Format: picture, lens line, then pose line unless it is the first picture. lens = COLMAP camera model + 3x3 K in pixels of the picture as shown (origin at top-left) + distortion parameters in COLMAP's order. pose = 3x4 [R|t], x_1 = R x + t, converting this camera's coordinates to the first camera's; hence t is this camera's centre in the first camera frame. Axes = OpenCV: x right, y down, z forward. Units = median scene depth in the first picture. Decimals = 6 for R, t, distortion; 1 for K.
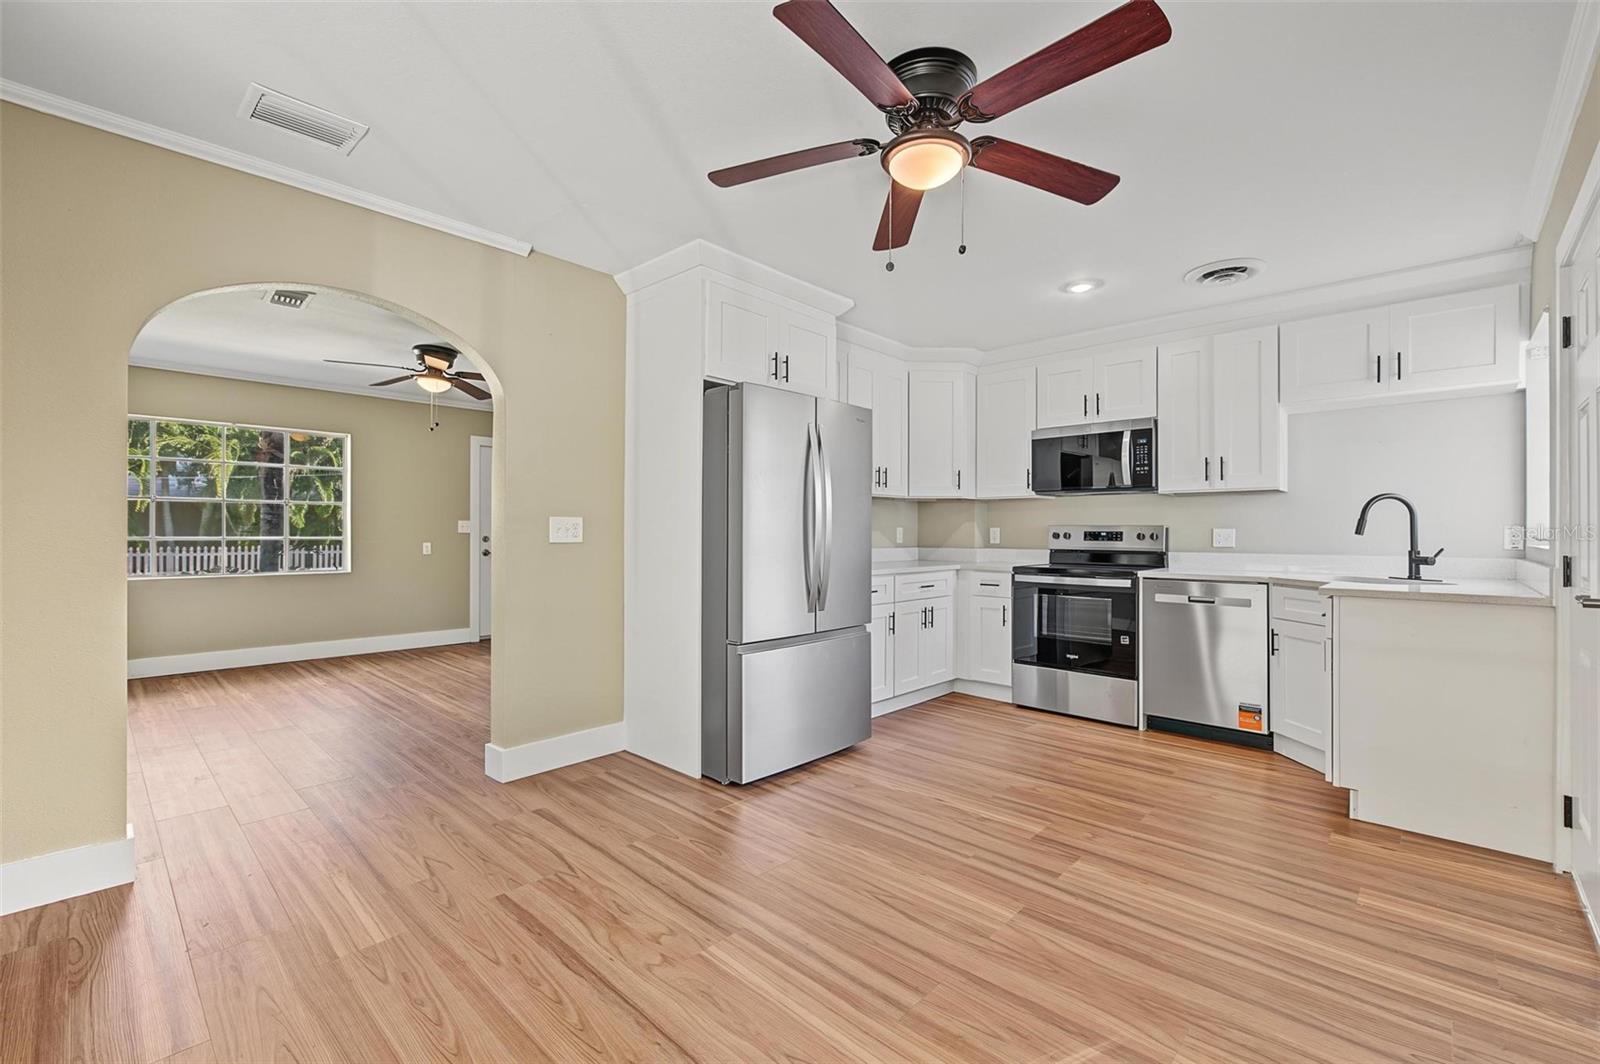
lens RADIAL K [[678.5, 0, 800.0], [0, 678.5, 532.0], [0, 0, 1]] dist [-0.001297, -0.000654]
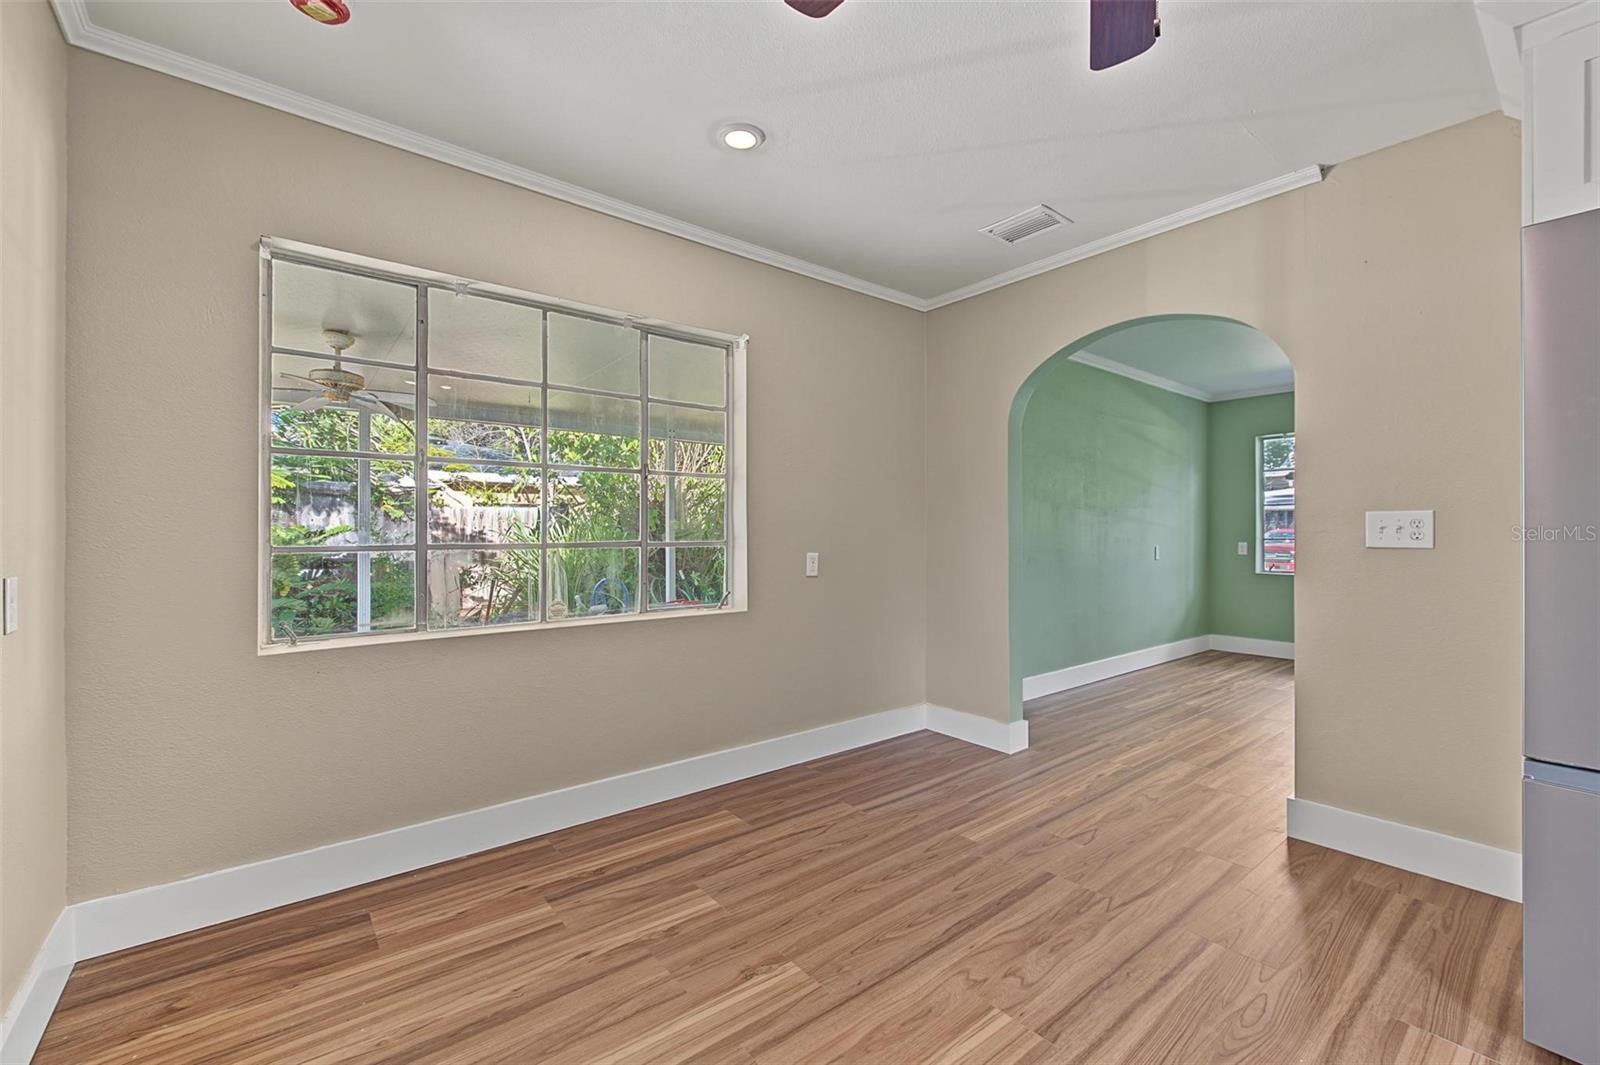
lens RADIAL K [[668.1, 0, 800.0], [0, 668.1, 532.5], [0, 0, 1]] dist [-0.001444, -0.000799]
pose [[-0.136129, -0.002481, -0.990688, 0.380990], [-0.000213, 0.999997, -0.002475, 0.002052], [0.990691, -0.000126, -0.136129, 0.440971]]
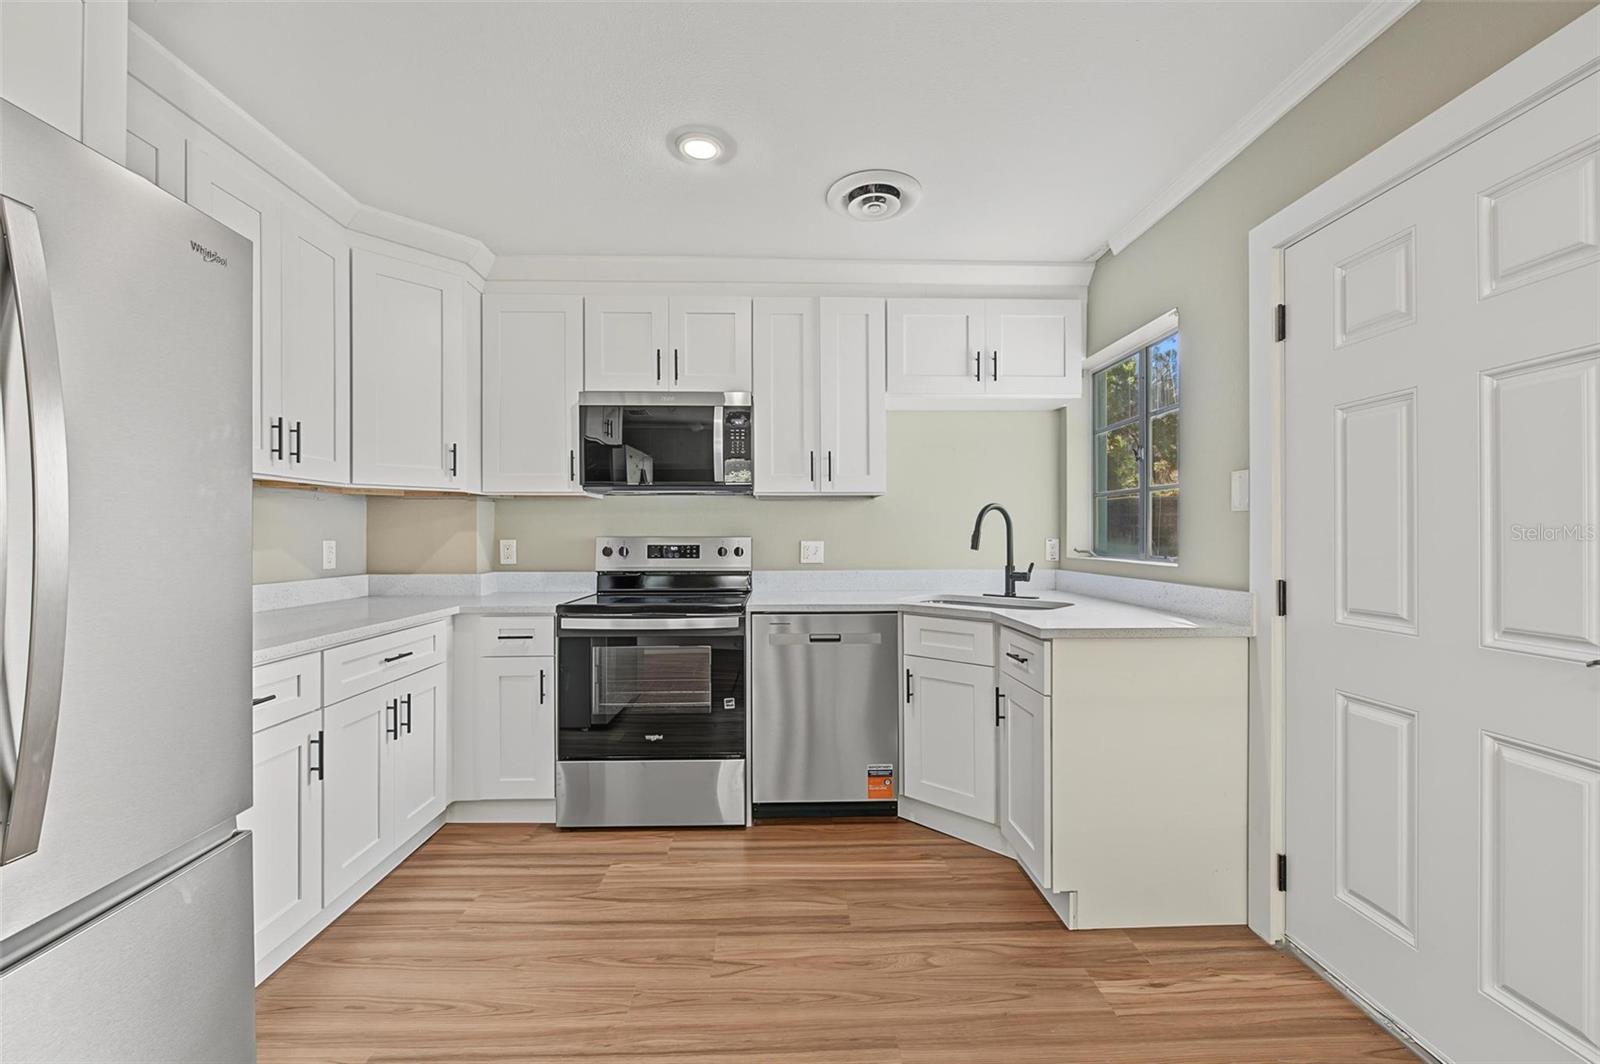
lens RADIAL K [[648.8, 0, 798.4], [0, 648.8, 535.3], [0, 0, 1]] dist [-0.002290, -0.000372]
pose [[0.707639, -0.005353, 0.706554, 0.065917], [0.003805, 0.999986, 0.003765, -0.017072], [-0.706564, 0.000025, 0.707650, 0.527630]]
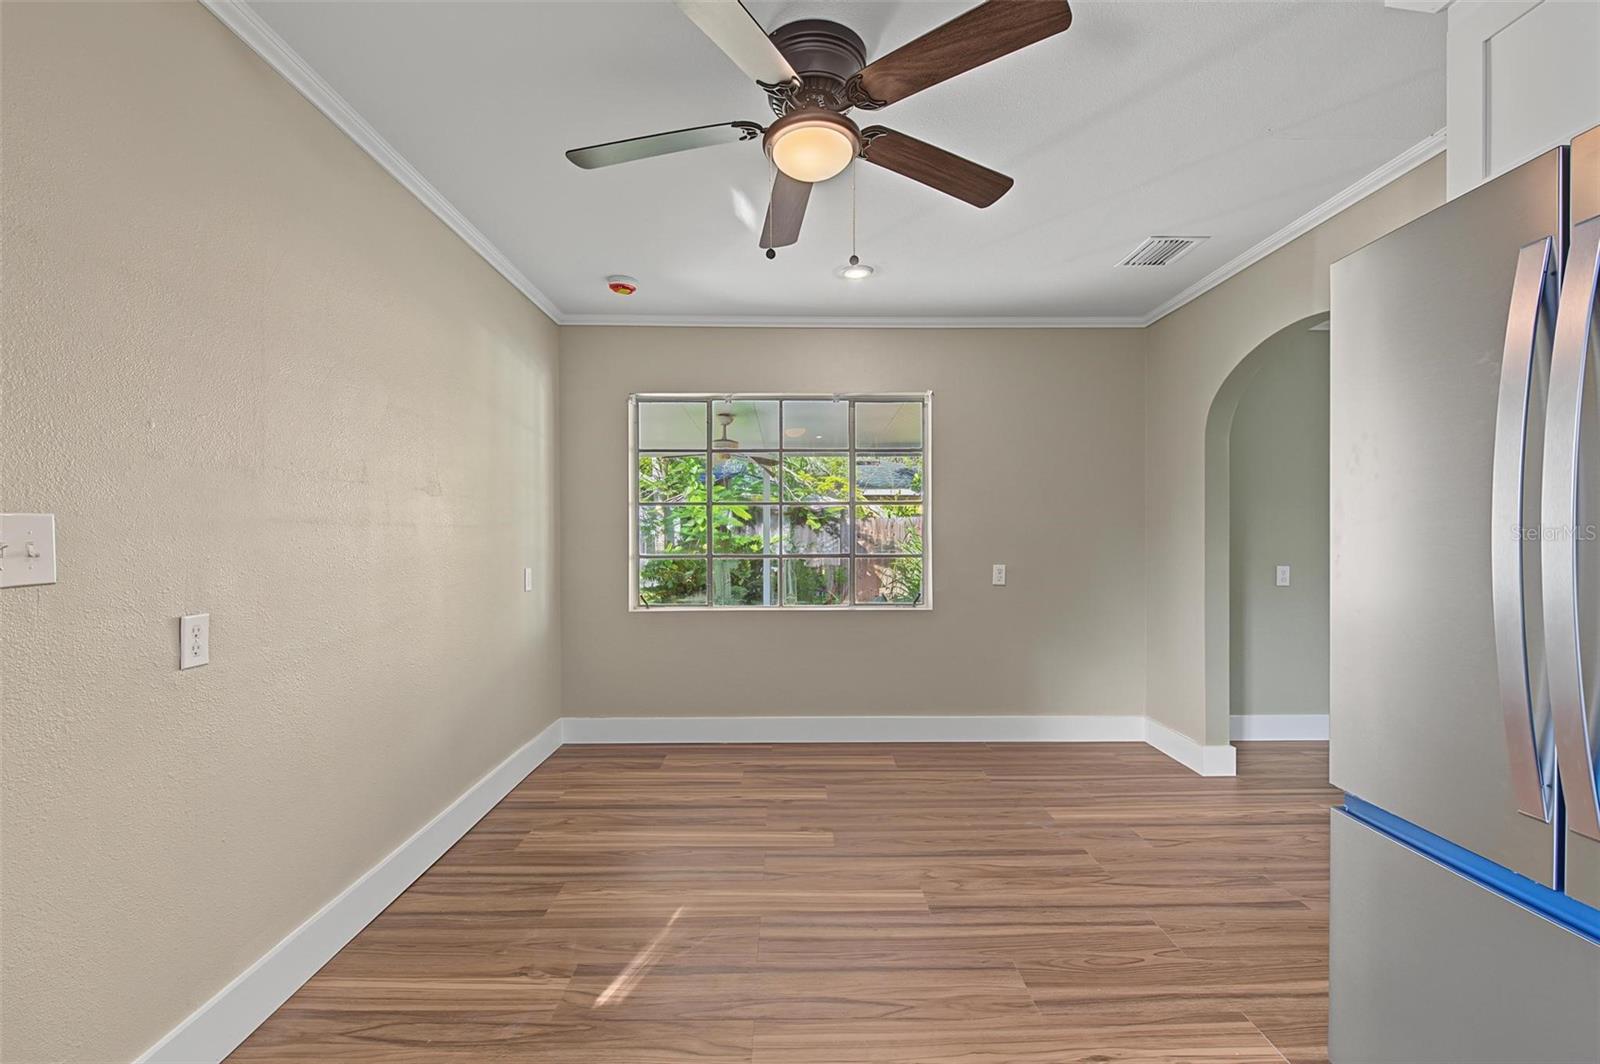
lens RADIAL K [[666.4, 0, 797.7], [0, 666.4, 541.4], [0, 0, 1]] dist [-0.000518, -0.000088]
pose [[-0.719715, 0.004813, -0.694253, 0.443101], [0.001515, 0.999984, 0.005363, -0.015869], [0.694268, 0.002808, -0.719711, 0.879397]]
